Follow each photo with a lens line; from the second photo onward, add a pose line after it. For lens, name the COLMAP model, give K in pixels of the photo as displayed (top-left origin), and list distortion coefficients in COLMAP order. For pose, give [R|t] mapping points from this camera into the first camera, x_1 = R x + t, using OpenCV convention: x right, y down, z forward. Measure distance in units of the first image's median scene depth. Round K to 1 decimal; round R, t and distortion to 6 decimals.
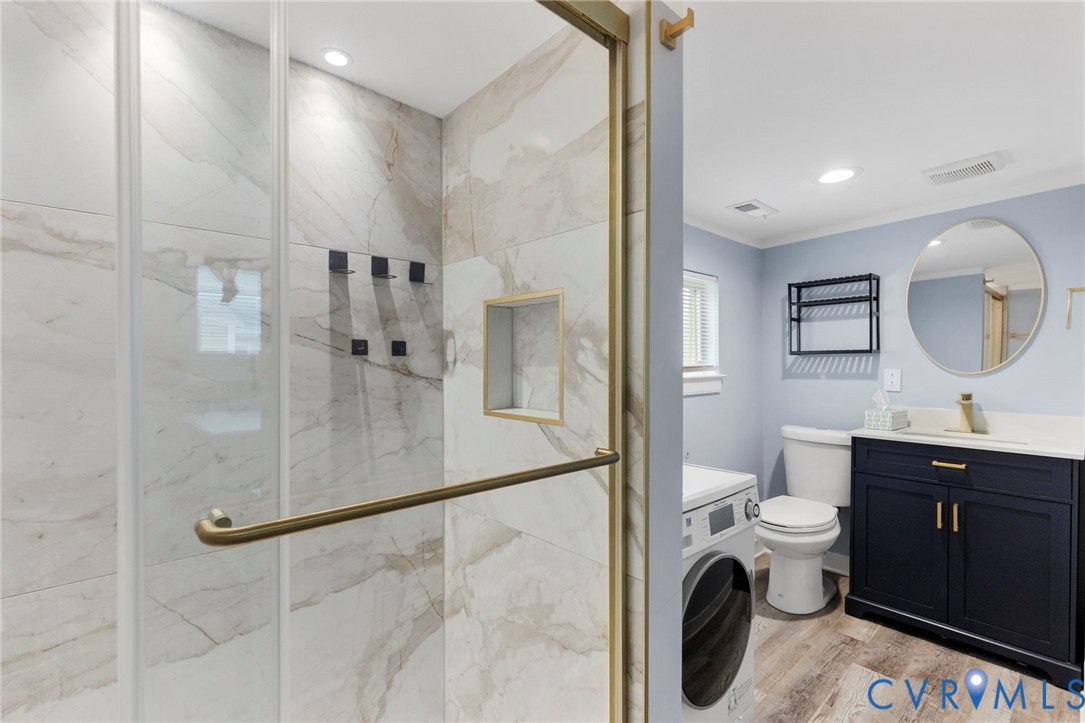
lens RADIAL K [[485.8, 0, 542.8], [0, 485.8, 362.4], [0, 0, 1]] dist [0.005087, -0.000297]
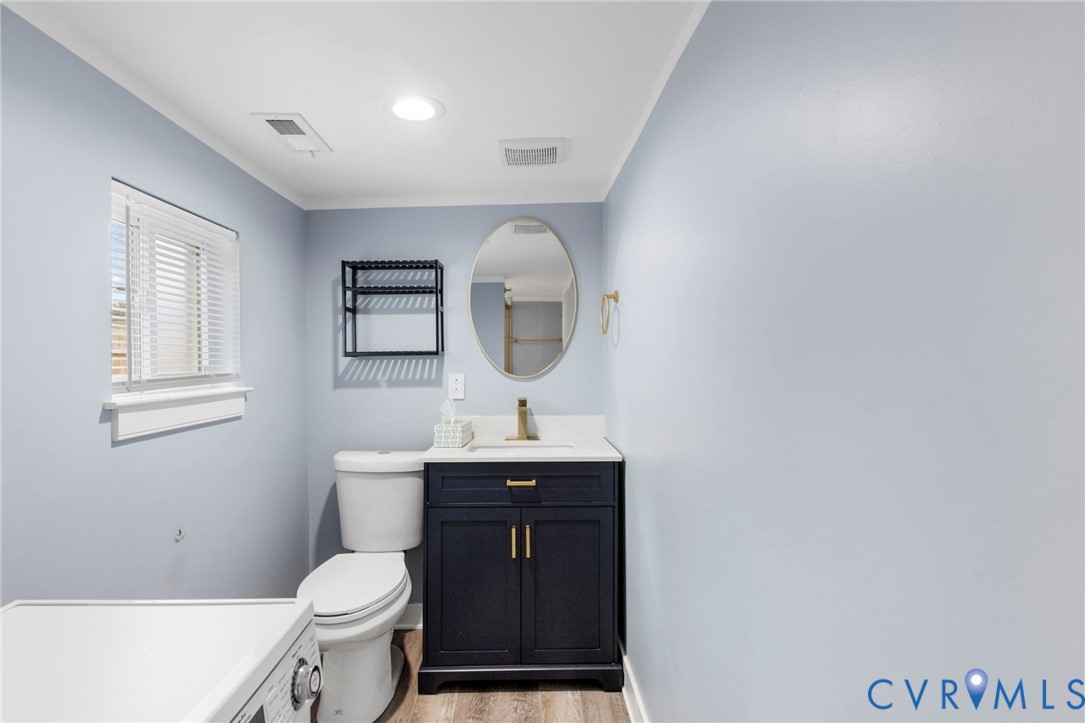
lens RADIAL K [[524.8, 0, 540.7], [0, 524.8, 362.0], [0, 0, 1]] dist [-0.001133, 0.000304]
pose [[0.653774, -0.002732, 0.756685, 0.107067], [0.003614, 0.999993, 0.000487, -0.007309], [-0.756681, 0.002416, 0.653779, 0.273514]]
